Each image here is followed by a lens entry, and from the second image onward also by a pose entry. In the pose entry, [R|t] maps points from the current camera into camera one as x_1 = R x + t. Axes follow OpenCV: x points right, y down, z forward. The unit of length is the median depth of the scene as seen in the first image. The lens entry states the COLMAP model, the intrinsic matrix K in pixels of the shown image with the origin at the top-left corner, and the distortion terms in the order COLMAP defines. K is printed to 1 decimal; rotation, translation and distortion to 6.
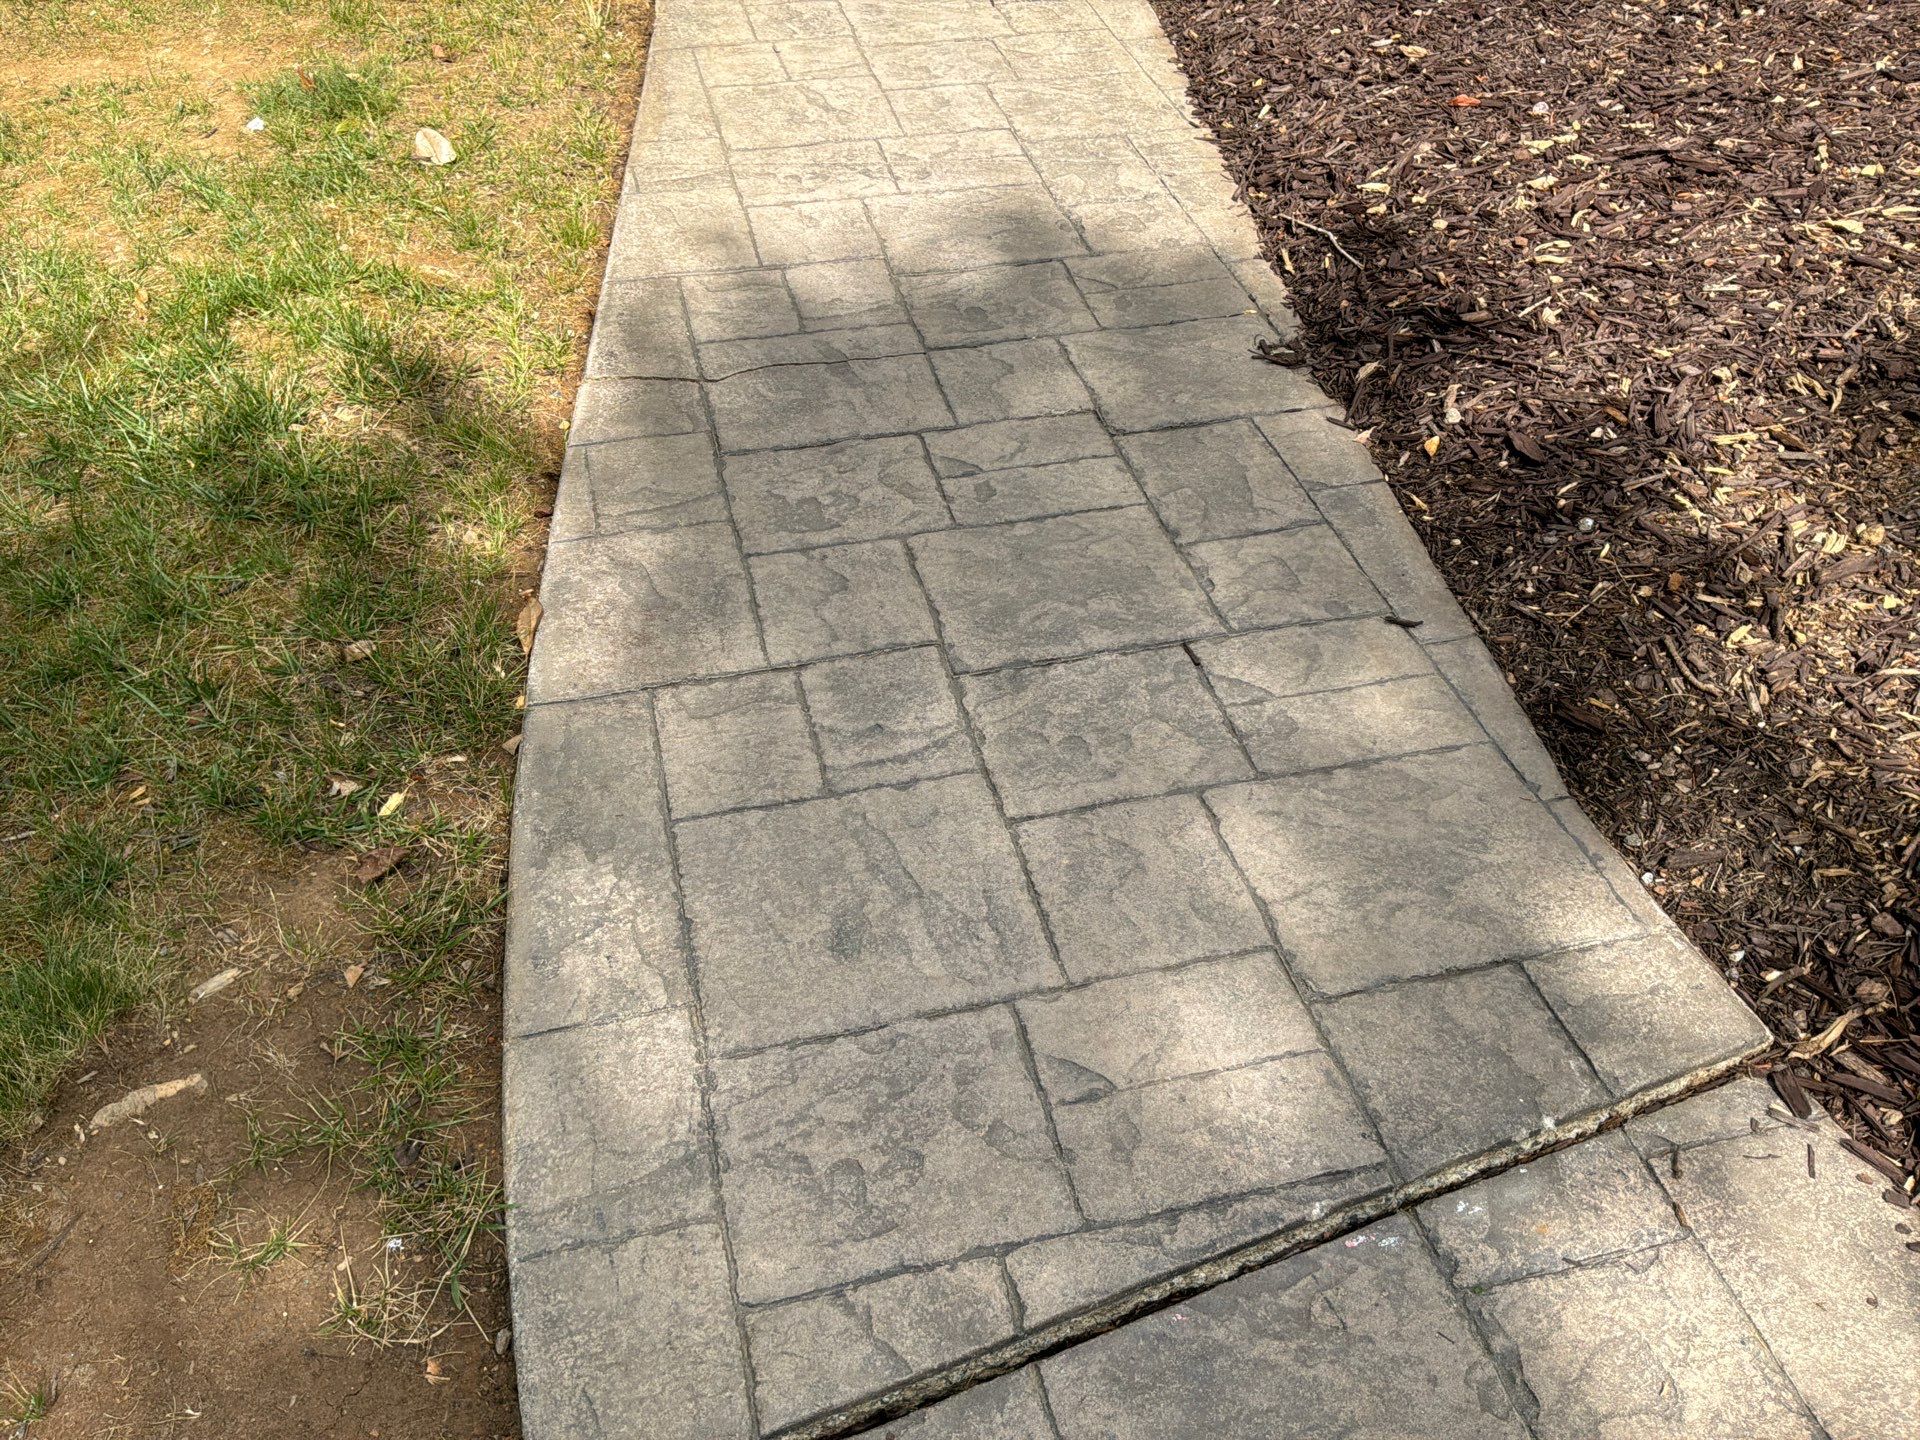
lens RADIAL K [[1603.9, 0, 960.0], [0, 1603.9, 720.0], [0, 0, 1]] dist [0.158605, -0.322832]
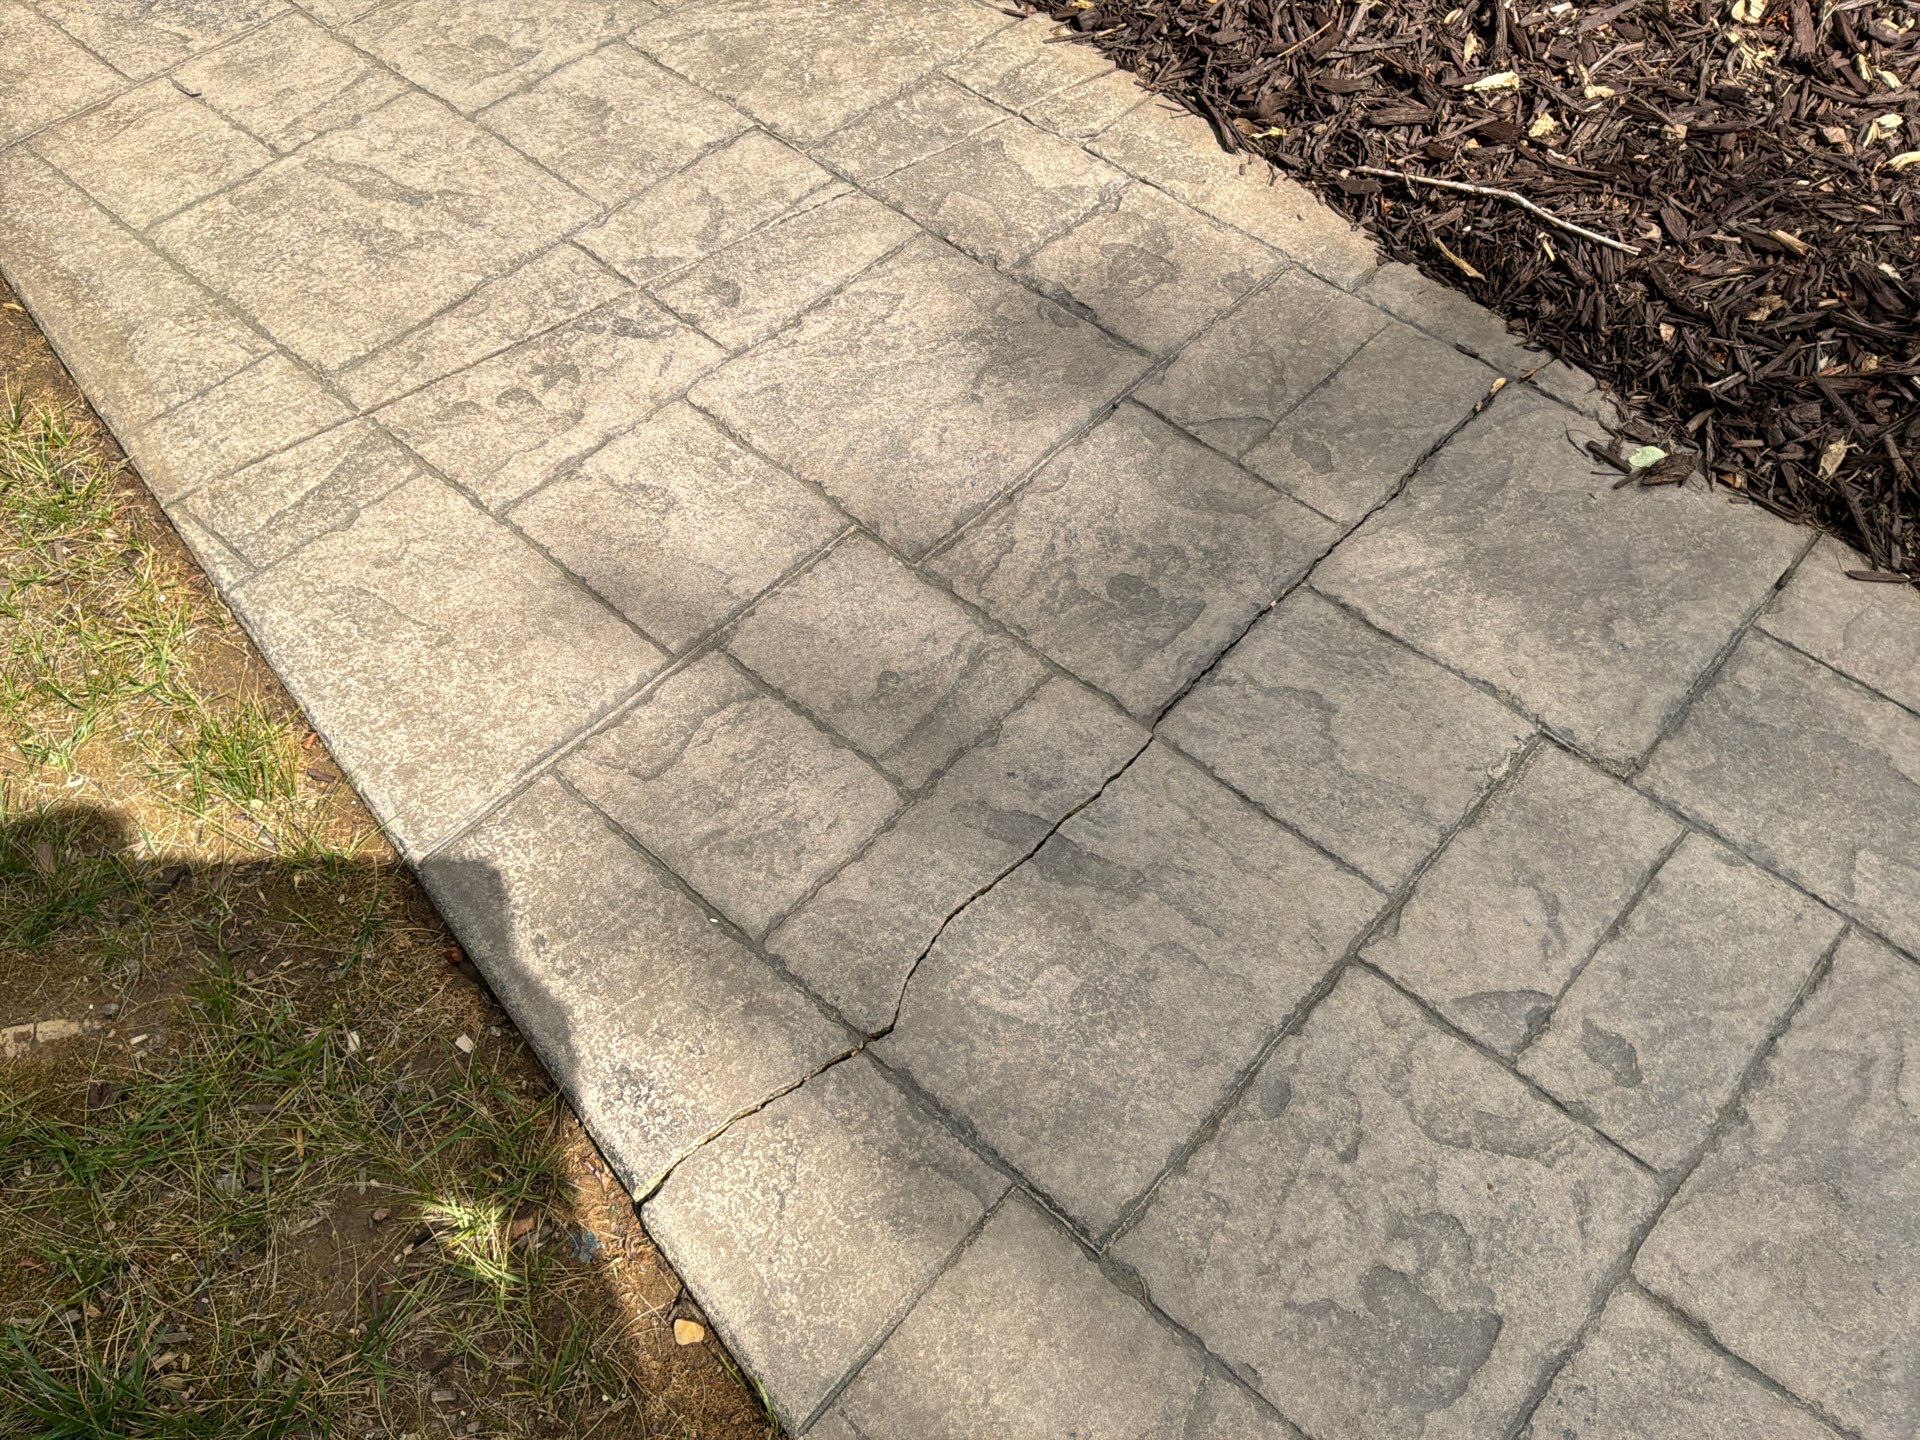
lens RADIAL K [[1603.9, 0, 960.0], [0, 1603.9, 720.0], [0, 0, 1]] dist [0.158605, -0.322832]
pose [[0.823366, -0.456754, 0.336813, -0.202575], [0.373330, 0.882929, 0.284712, -0.334284], [-0.427426, -0.108680, 0.897494, 0.474035]]
